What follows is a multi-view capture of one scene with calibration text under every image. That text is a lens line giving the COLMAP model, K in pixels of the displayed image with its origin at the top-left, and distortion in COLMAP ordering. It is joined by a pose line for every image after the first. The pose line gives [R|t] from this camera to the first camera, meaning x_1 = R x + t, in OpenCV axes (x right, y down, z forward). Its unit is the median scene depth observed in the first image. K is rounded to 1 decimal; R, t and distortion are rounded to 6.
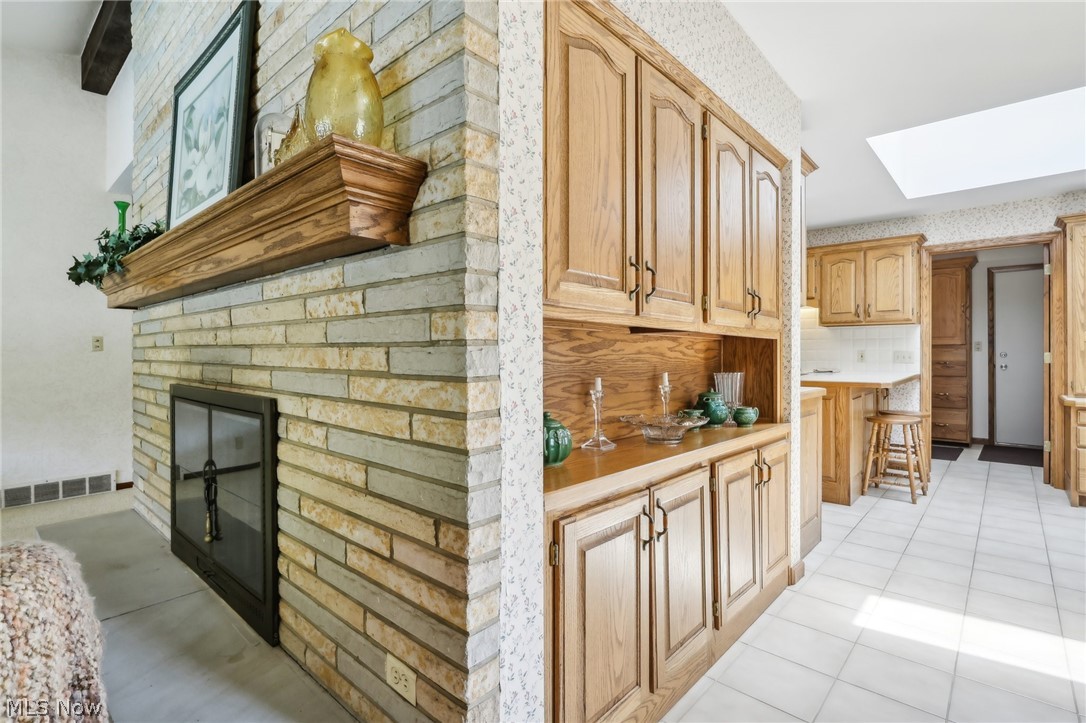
lens RADIAL K [[516.5, 0, 542.5], [0, 516.5, 356.3], [0, 0, 1]] dist [-0.004209, -0.000344]
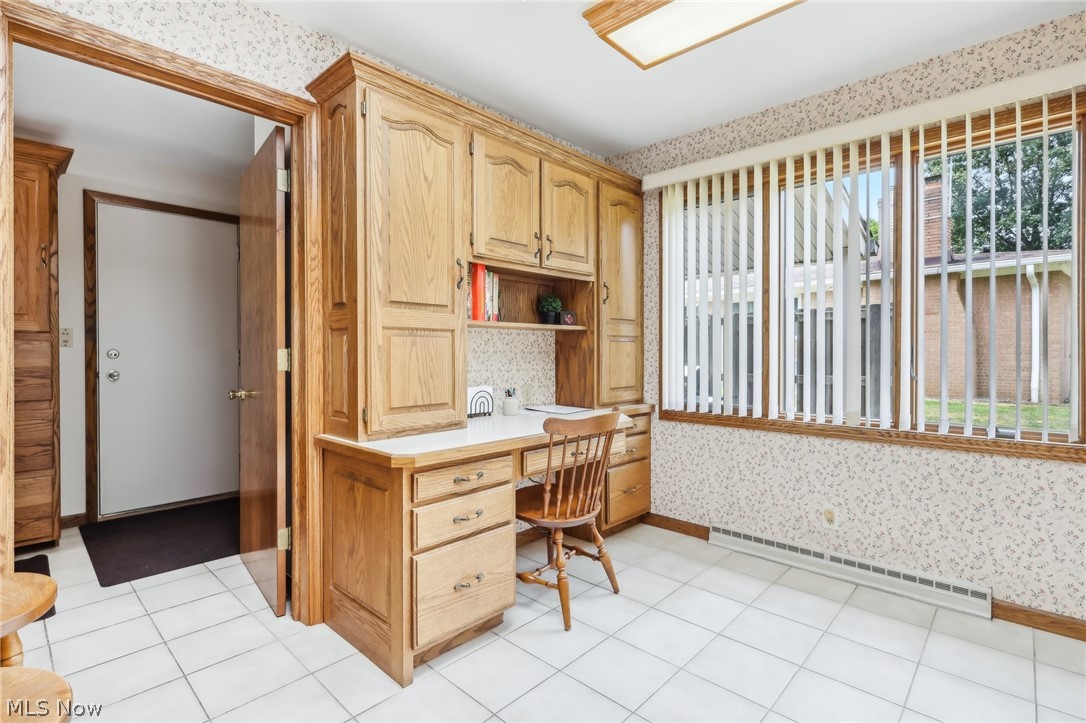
lens RADIAL K [[516.5, 0, 542.2], [0, 516.5, 355.6], [0, 0, 1]] dist [-0.004209, -0.000344]
pose [[0.016458, -0.005226, 0.999851, 0.352481], [0.004906, 0.999975, 0.005146, -0.001667], [-0.999853, 0.004820, 0.016483, 0.532426]]
